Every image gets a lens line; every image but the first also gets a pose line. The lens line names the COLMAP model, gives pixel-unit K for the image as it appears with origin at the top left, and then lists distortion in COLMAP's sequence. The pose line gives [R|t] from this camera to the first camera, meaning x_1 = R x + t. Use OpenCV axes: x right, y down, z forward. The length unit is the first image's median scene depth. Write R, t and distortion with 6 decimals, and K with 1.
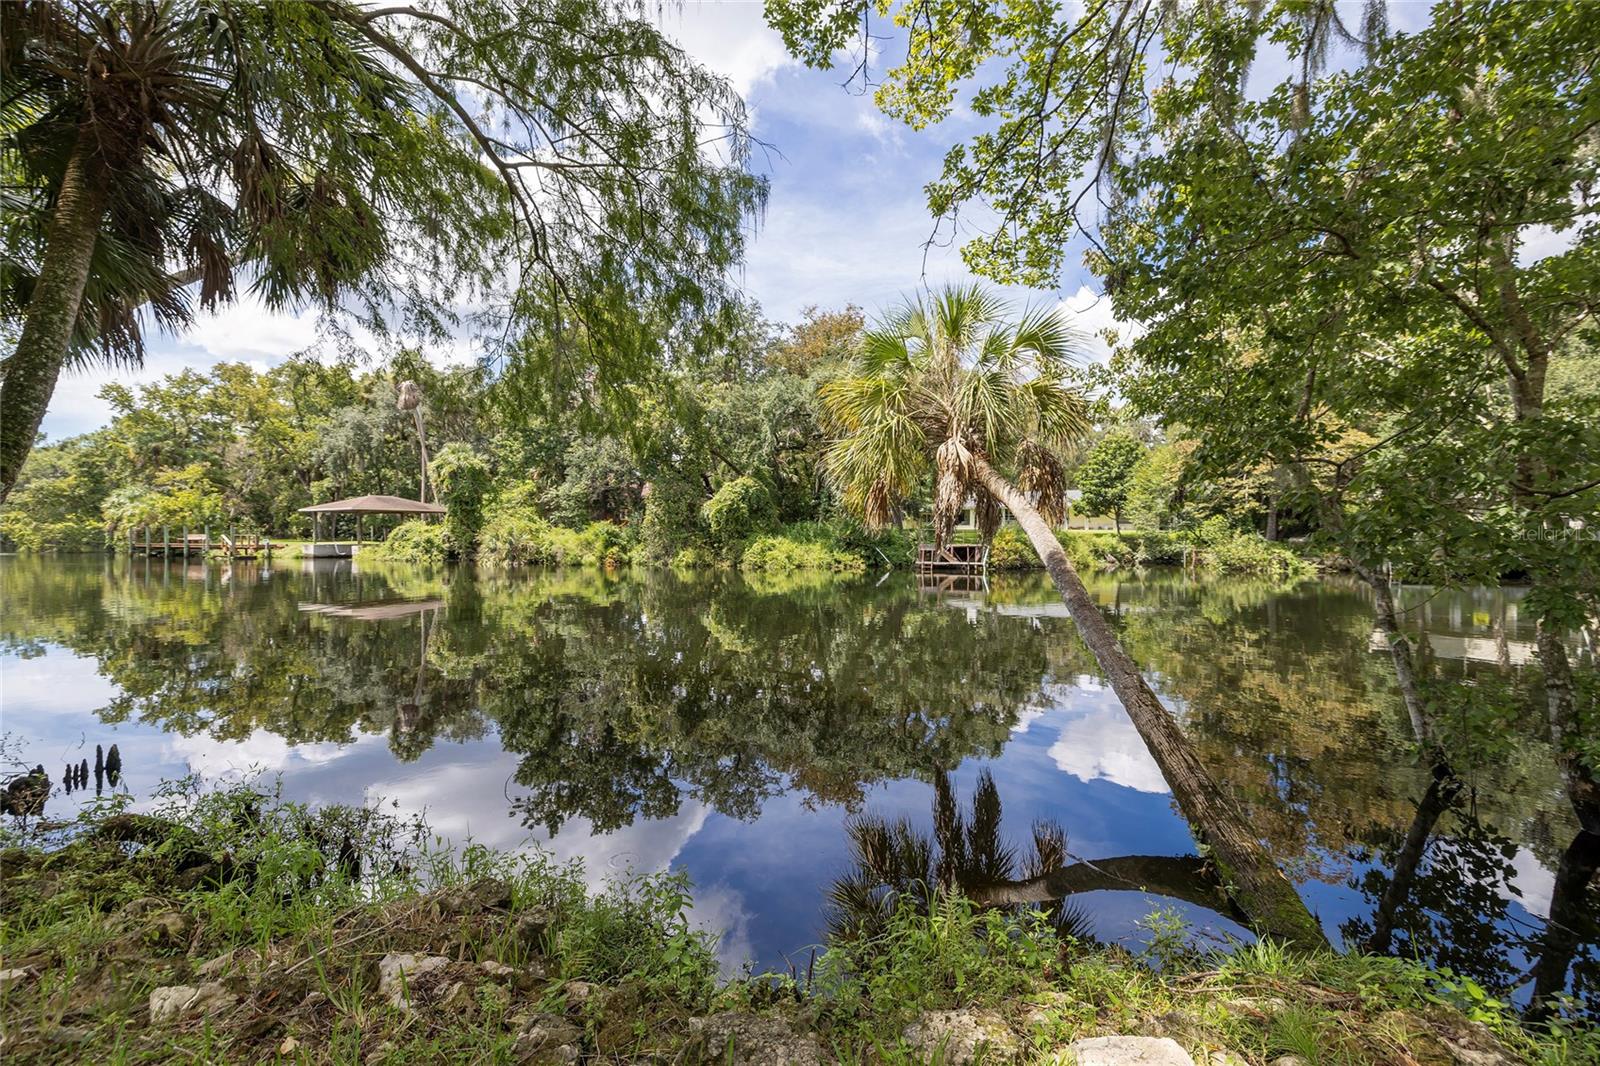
lens RADIAL K [[663.6, 0, 800.0], [0, 663.6, 533.0], [0, 0, 1]] dist [-0.006743, 0.001218]
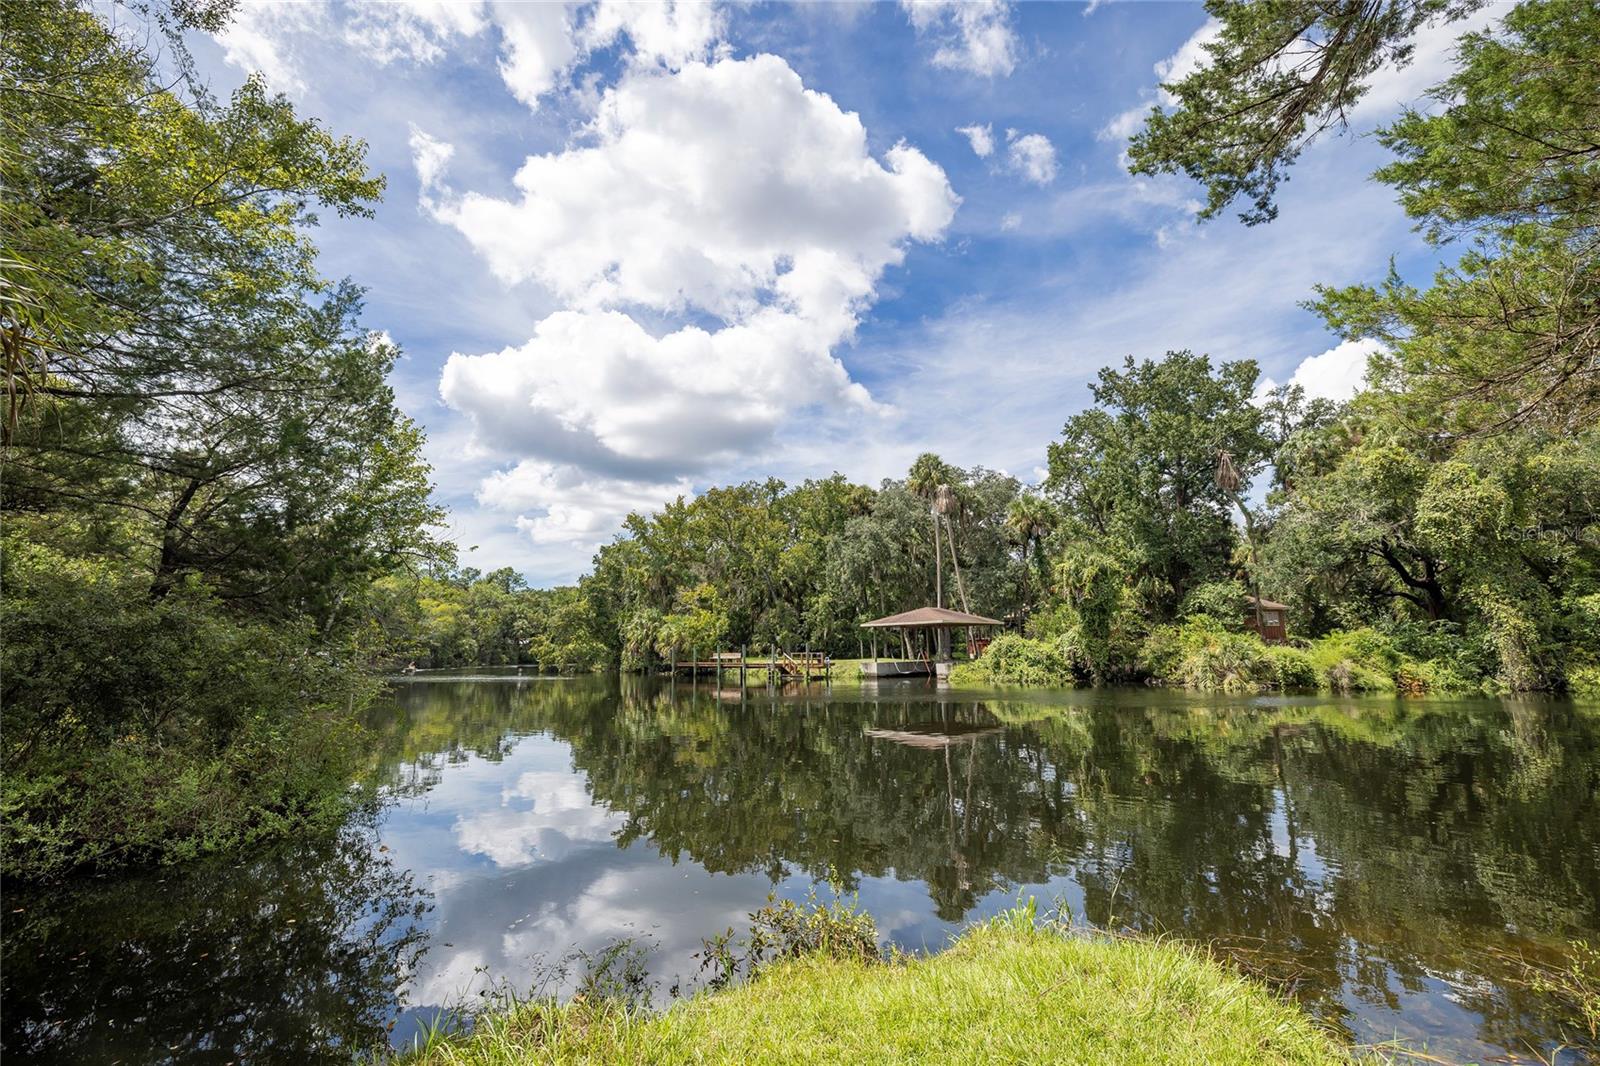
lens RADIAL K [[663.6, 0, 800.0], [0, 663.6, 533.0], [0, 0, 1]] dist [-0.006743, 0.001218]
pose [[0.953135, -0.065866, -0.295289, -0.516560], [0.015567, 0.985399, -0.169550, -0.005521], [0.302145, 0.157007, 0.940243, 0.054198]]
